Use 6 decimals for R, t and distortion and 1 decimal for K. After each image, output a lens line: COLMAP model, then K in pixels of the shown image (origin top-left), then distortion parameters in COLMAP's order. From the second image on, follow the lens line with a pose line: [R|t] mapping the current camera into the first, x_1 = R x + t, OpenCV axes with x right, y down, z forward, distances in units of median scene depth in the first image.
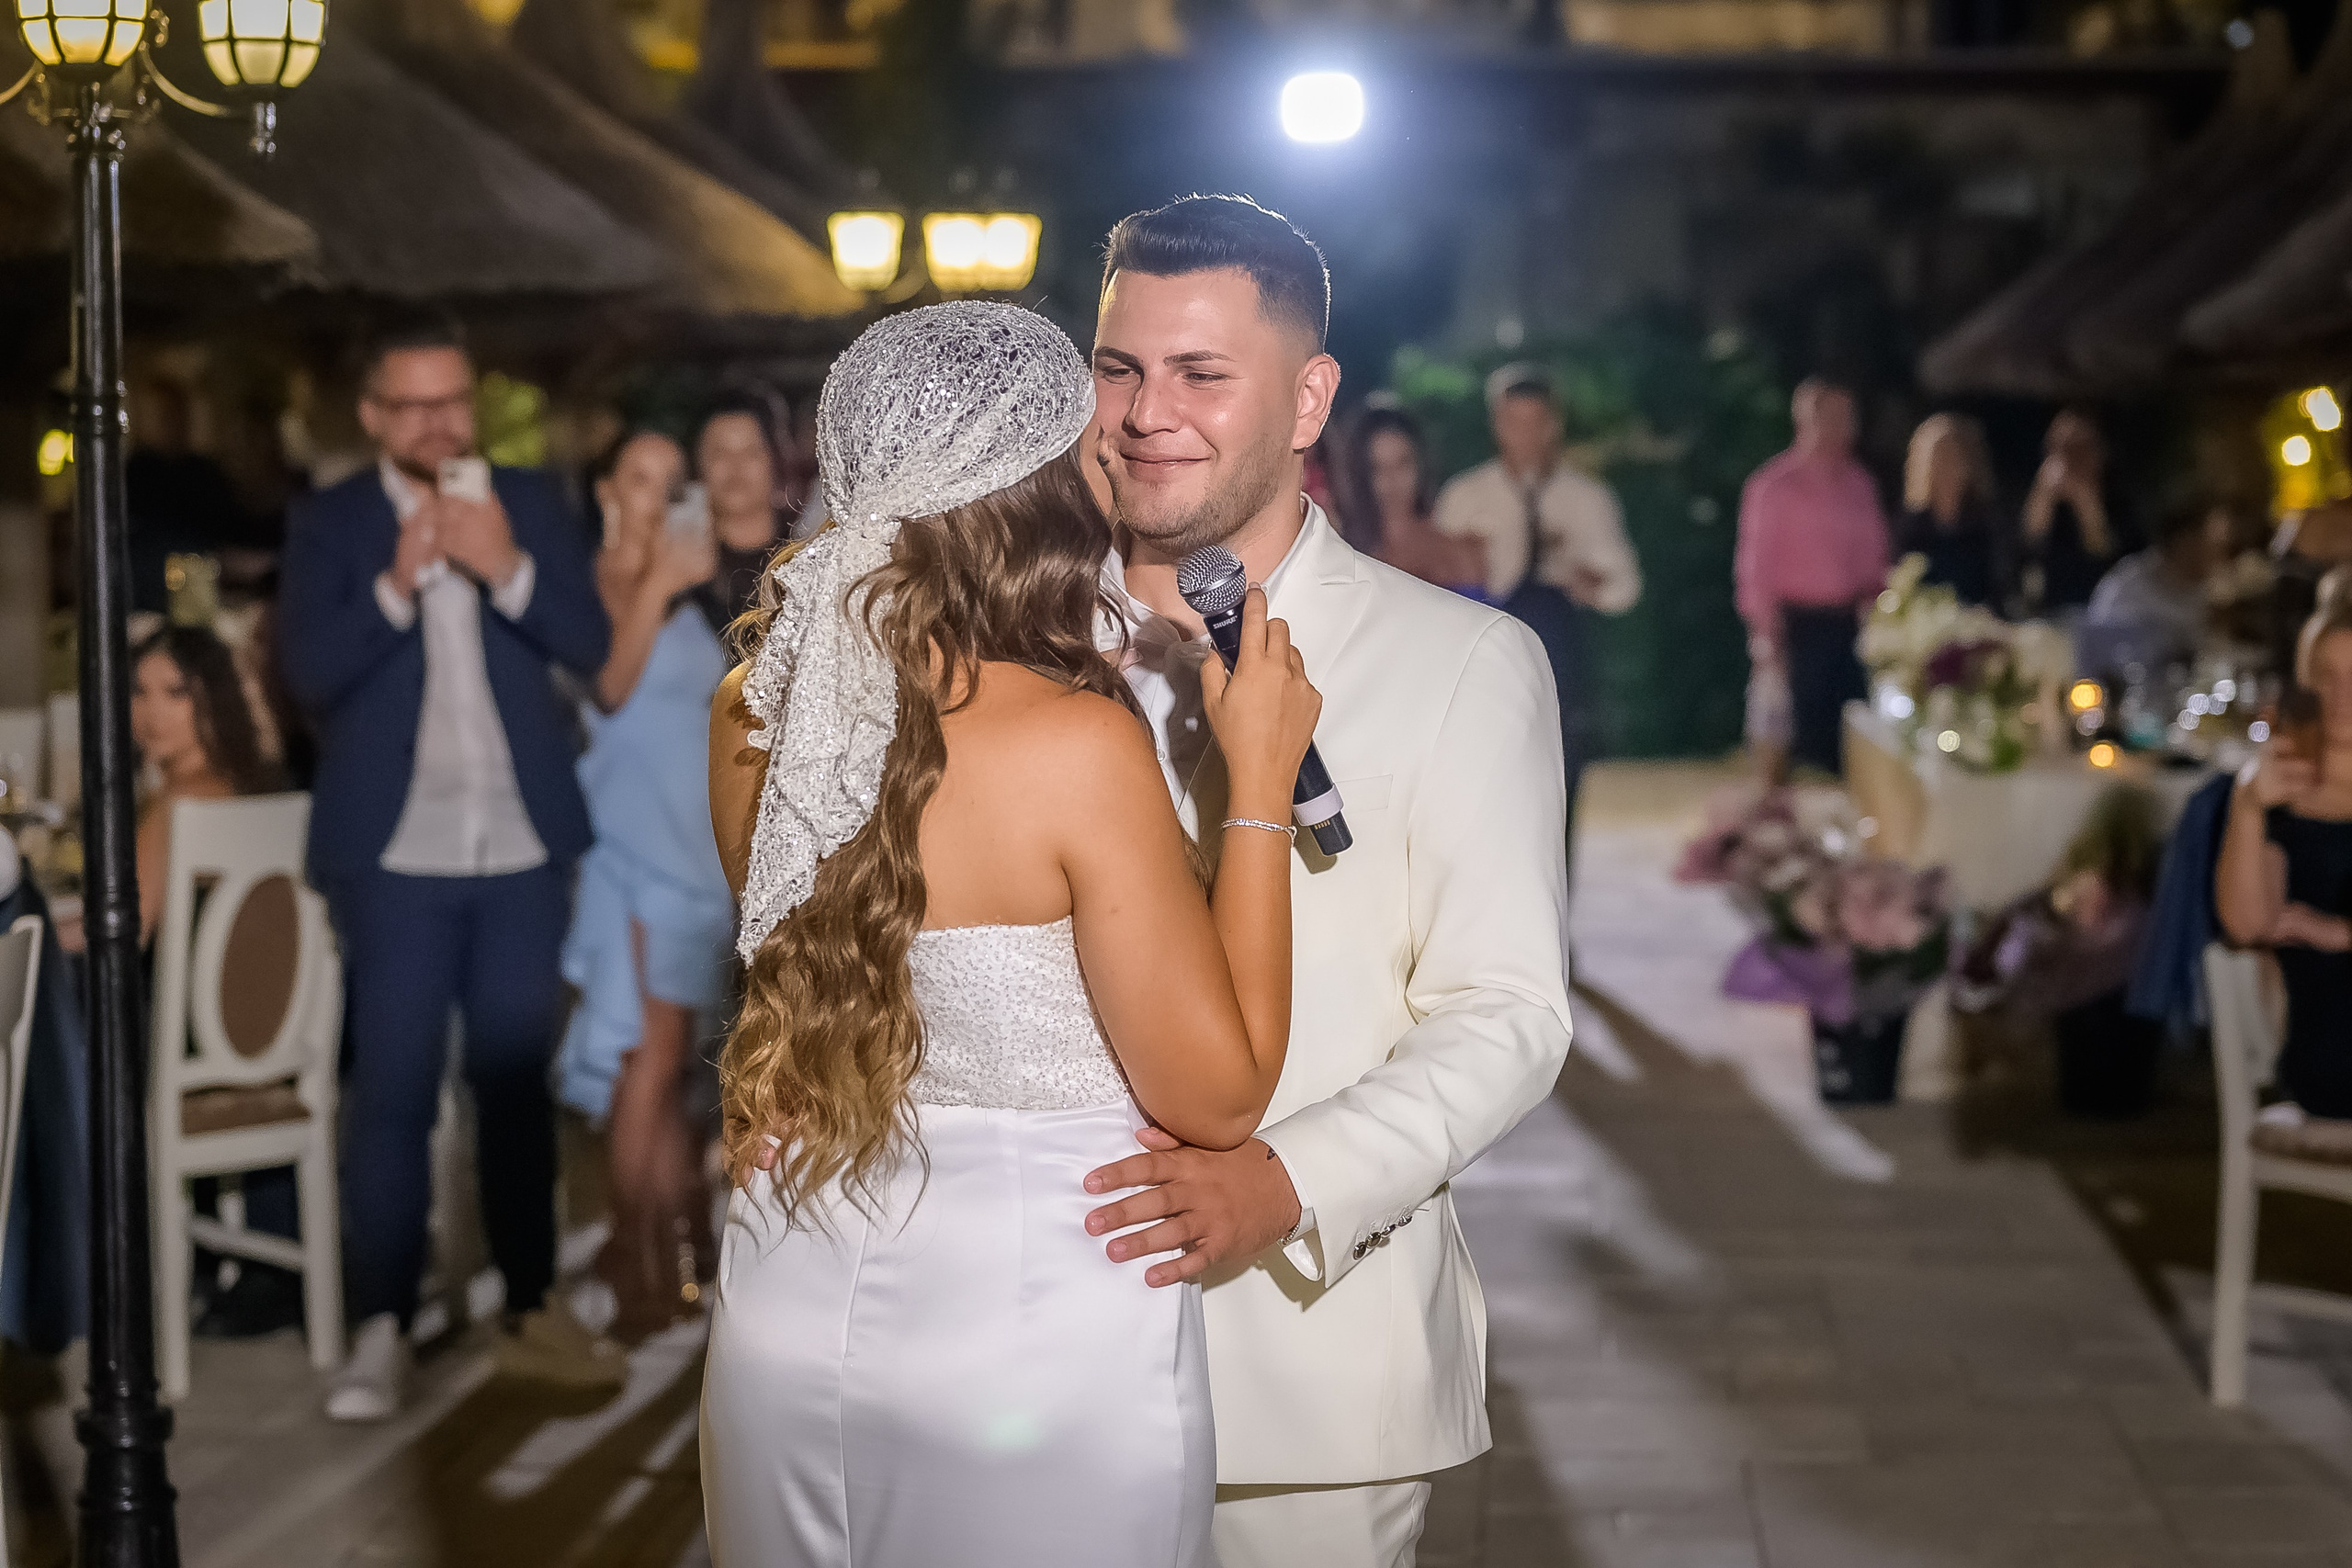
lens RADIAL K [[5178.8, 0, 1176.0], [0, 5178.8, 784.0], [0, 0, 1]] dist [0.012962, -0.395277]
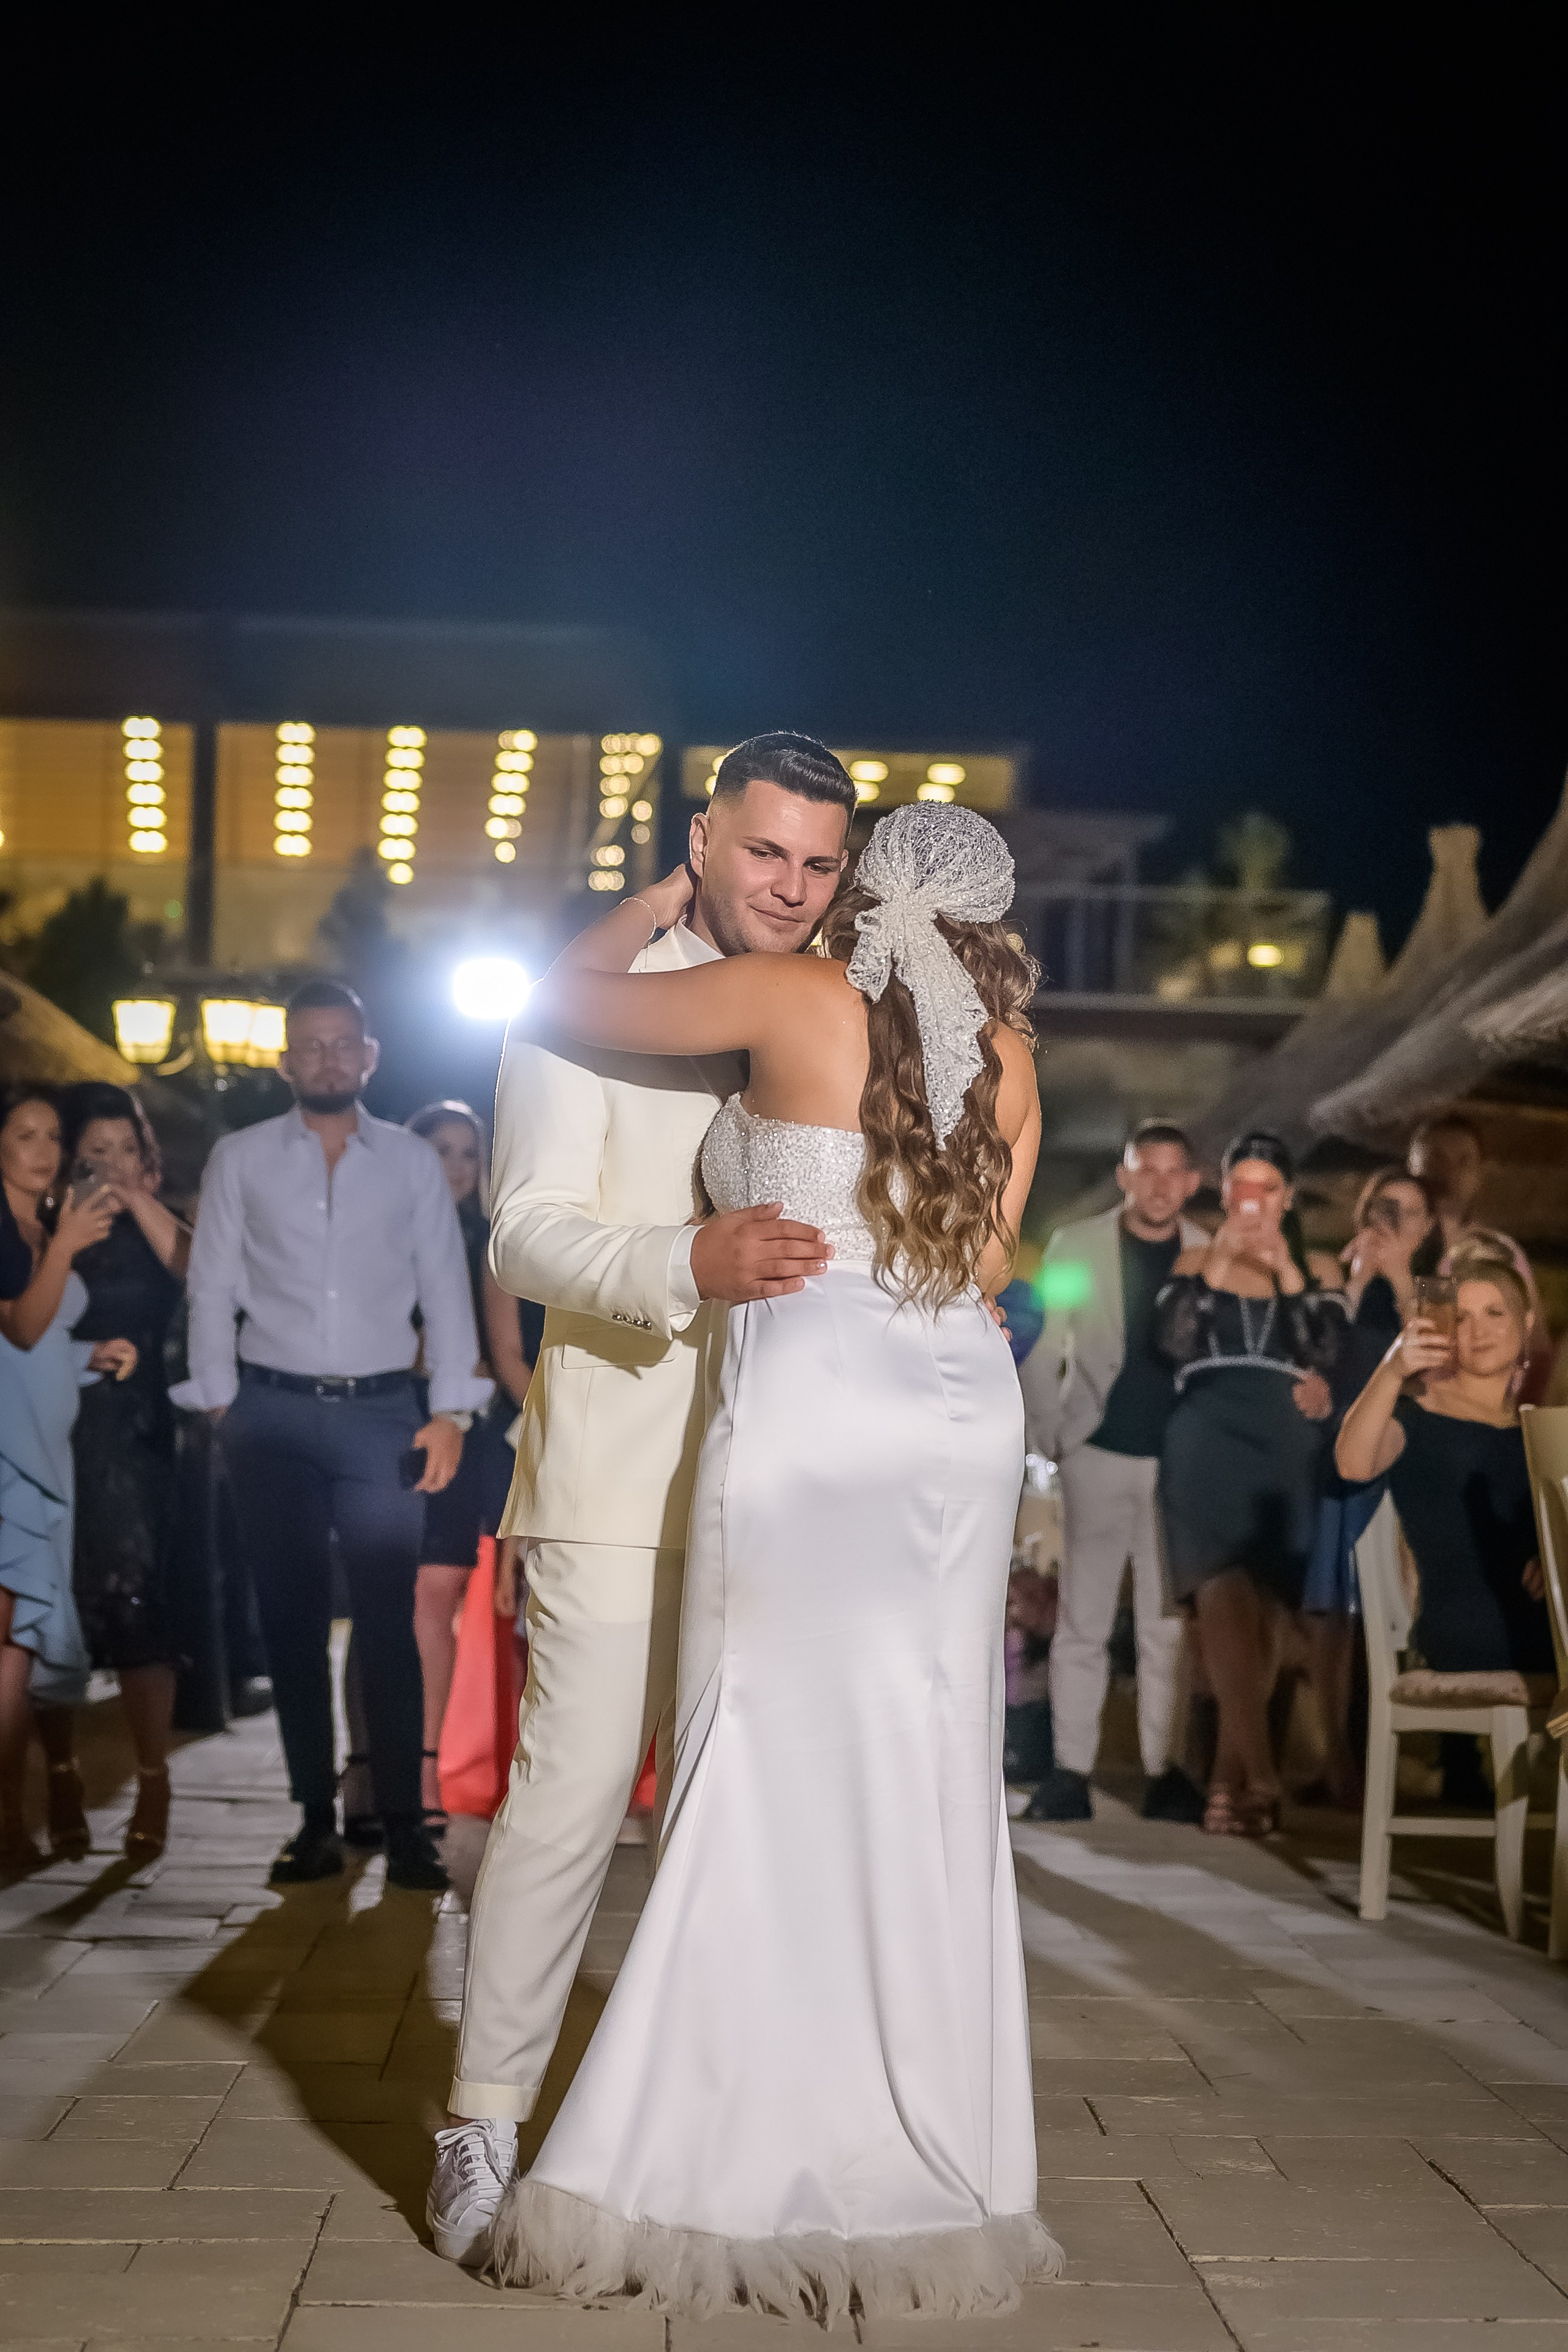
lens RADIAL K [[5179.3, 0, 785.3], [0, 5179.3, 1102.8], [0, 0, 1]] dist [0.012962, -0.395277]
pose [[0.994435, 0.027946, 0.101575, -0.056803], [-0.014792, 0.991662, -0.128018, 0.086463], [-0.104305, 0.125803, 0.986557, -0.182714]]
